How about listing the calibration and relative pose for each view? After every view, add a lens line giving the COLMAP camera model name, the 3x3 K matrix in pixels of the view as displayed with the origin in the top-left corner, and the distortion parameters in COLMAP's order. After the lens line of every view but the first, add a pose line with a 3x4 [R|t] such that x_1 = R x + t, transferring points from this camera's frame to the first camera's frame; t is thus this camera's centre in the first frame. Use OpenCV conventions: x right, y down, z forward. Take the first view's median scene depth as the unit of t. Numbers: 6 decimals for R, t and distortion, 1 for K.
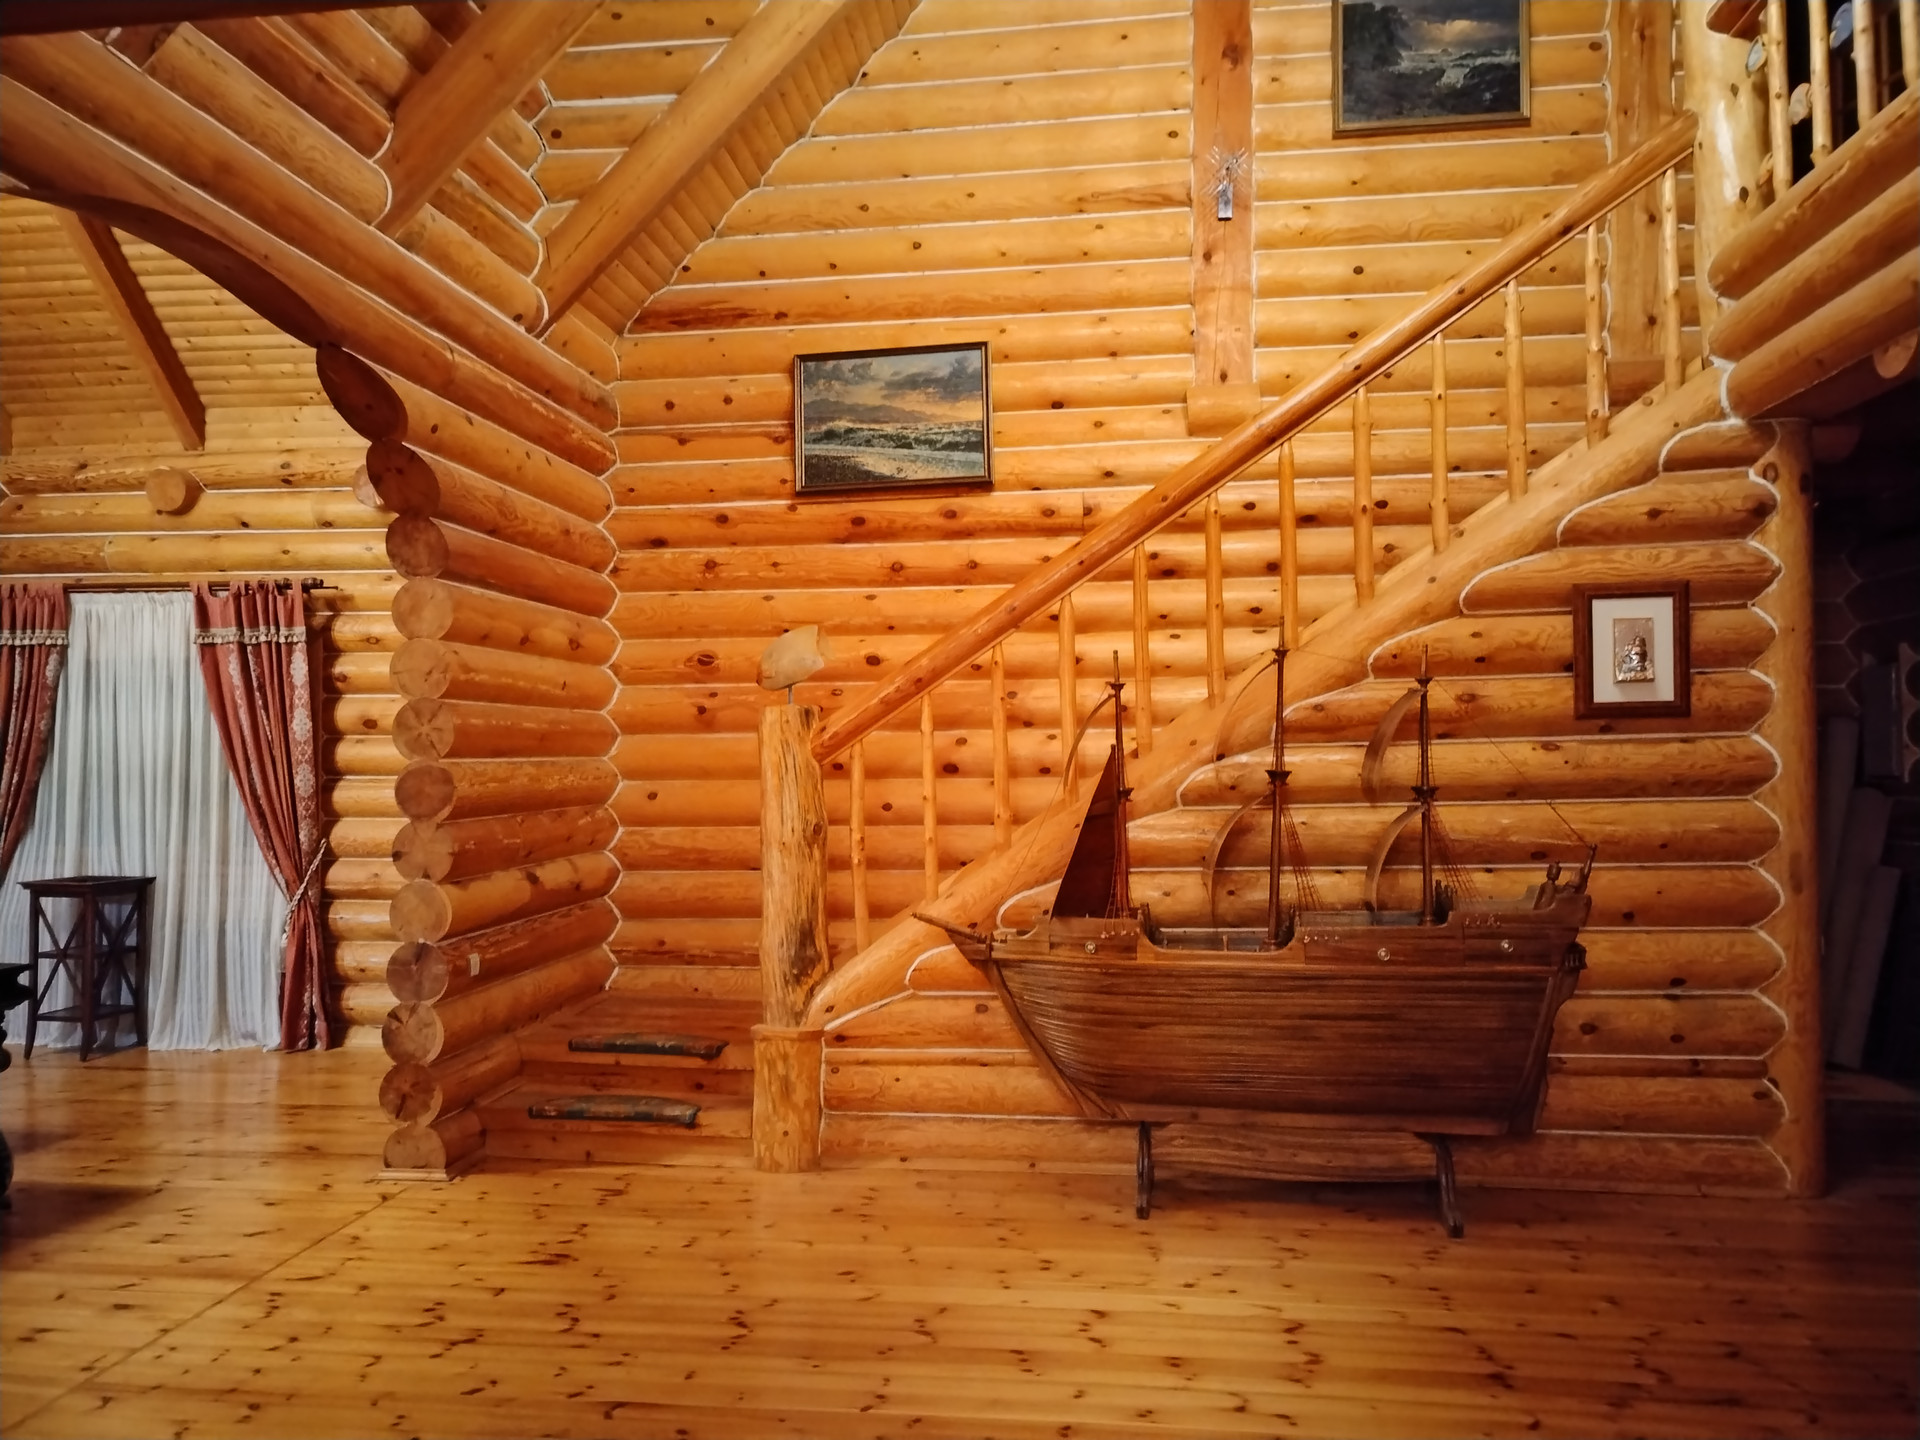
lens RADIAL K [[1385.8, 0, 964.0], [0, 1385.8, 715.0], [0, 0, 1]] dist [0.007433, -0.000503]
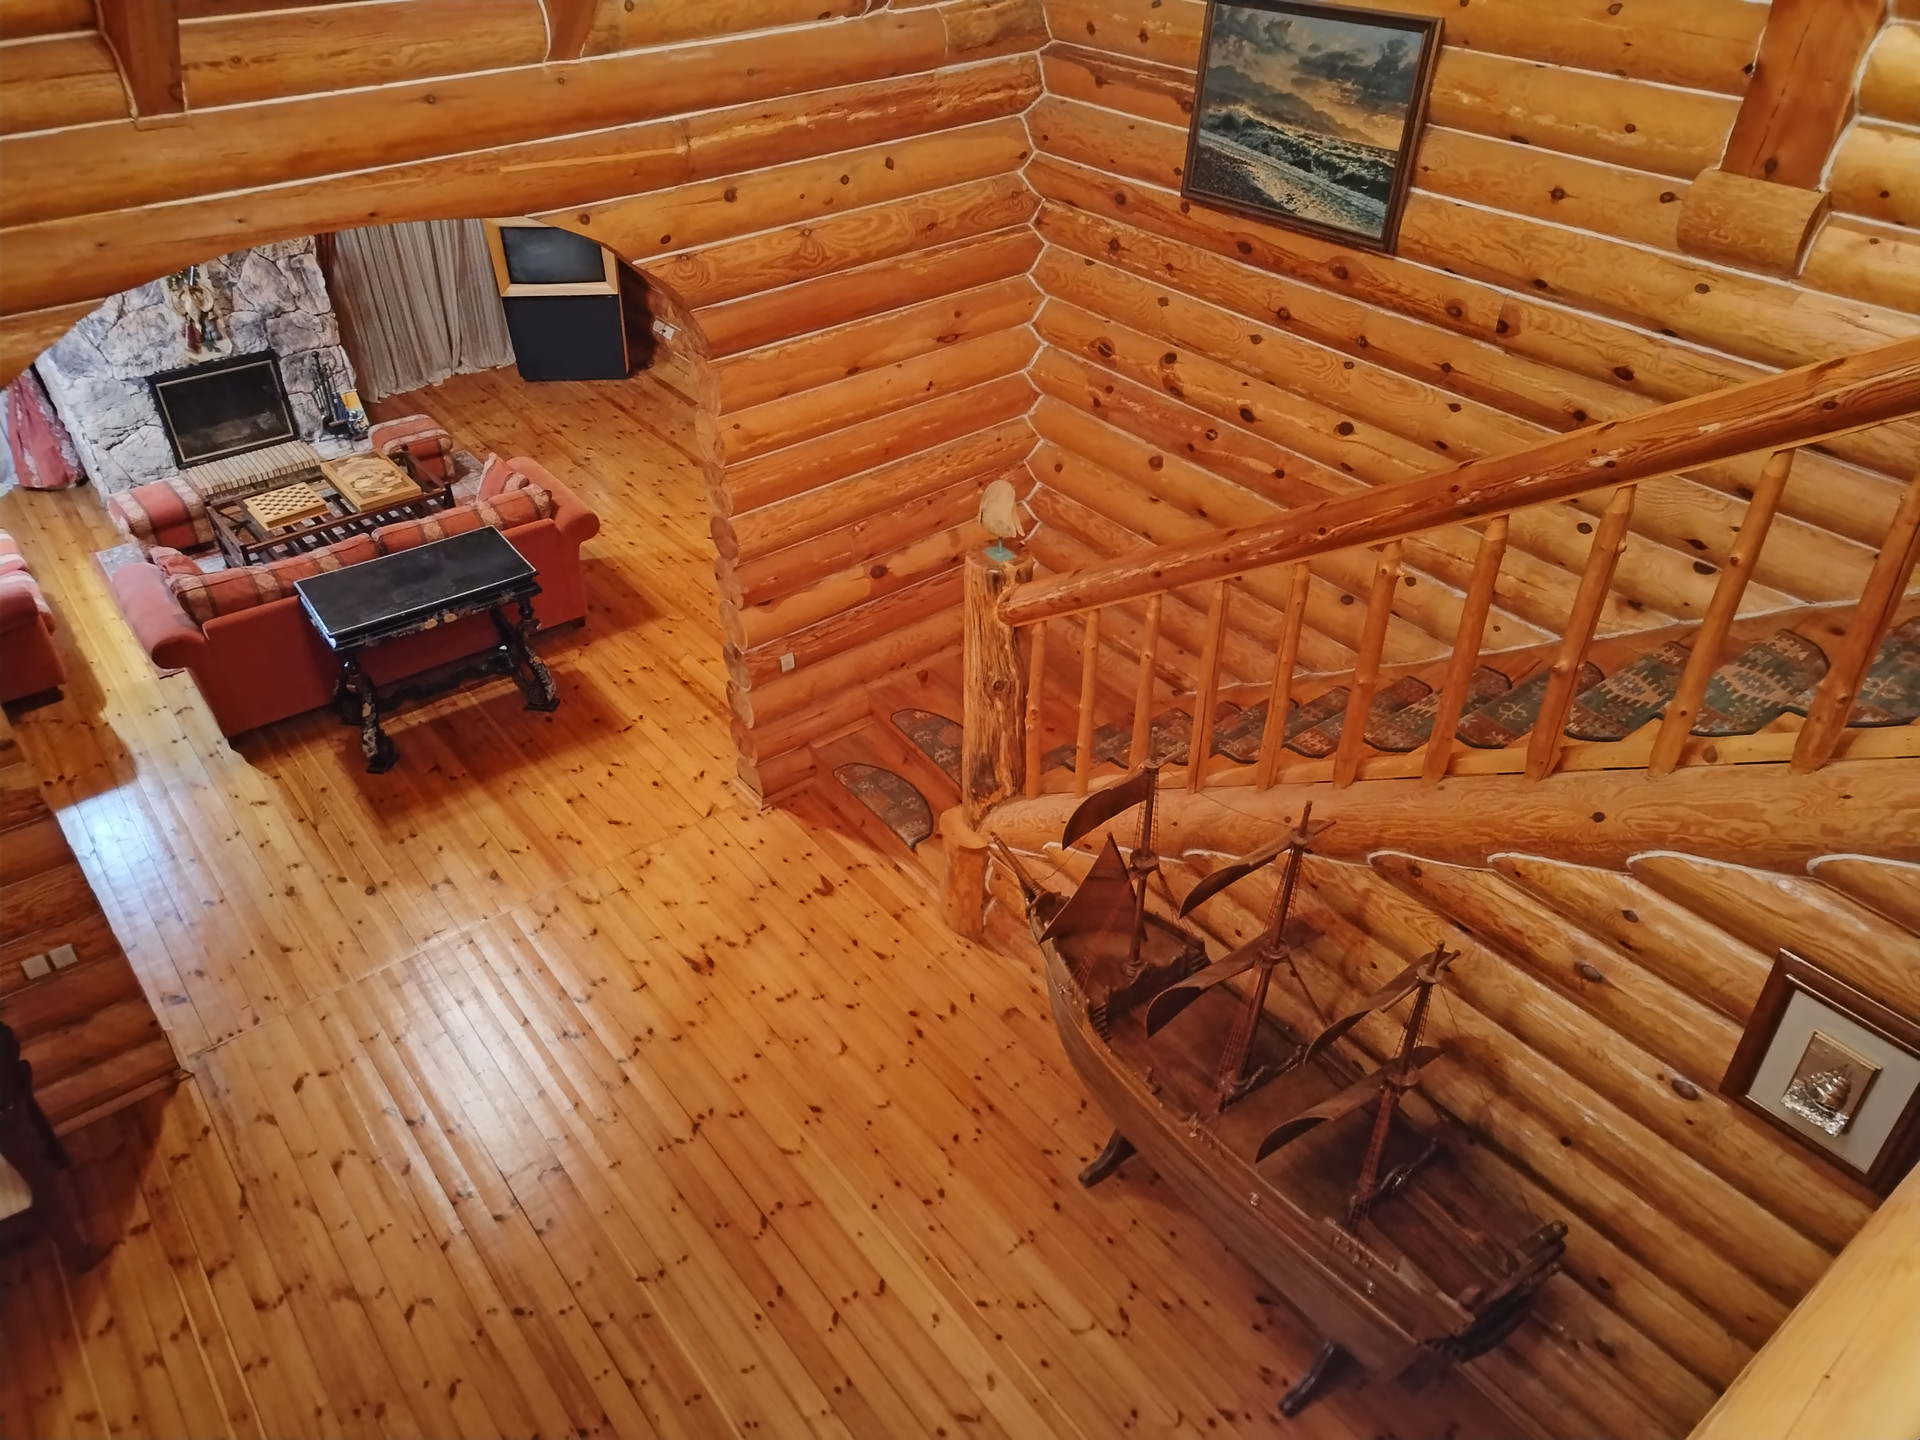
lens RADIAL K [[1385.8, 0, 958.5], [0, 1385.8, 711.2], [0, 0, 1]] dist [0.007433, -0.000503]
pose [[0.709915, 0.417251, -0.567382, 0.361523], [0.018983, 0.793983, 0.607644, -0.411811], [0.704032, -0.442146, 0.555740, 0.341509]]
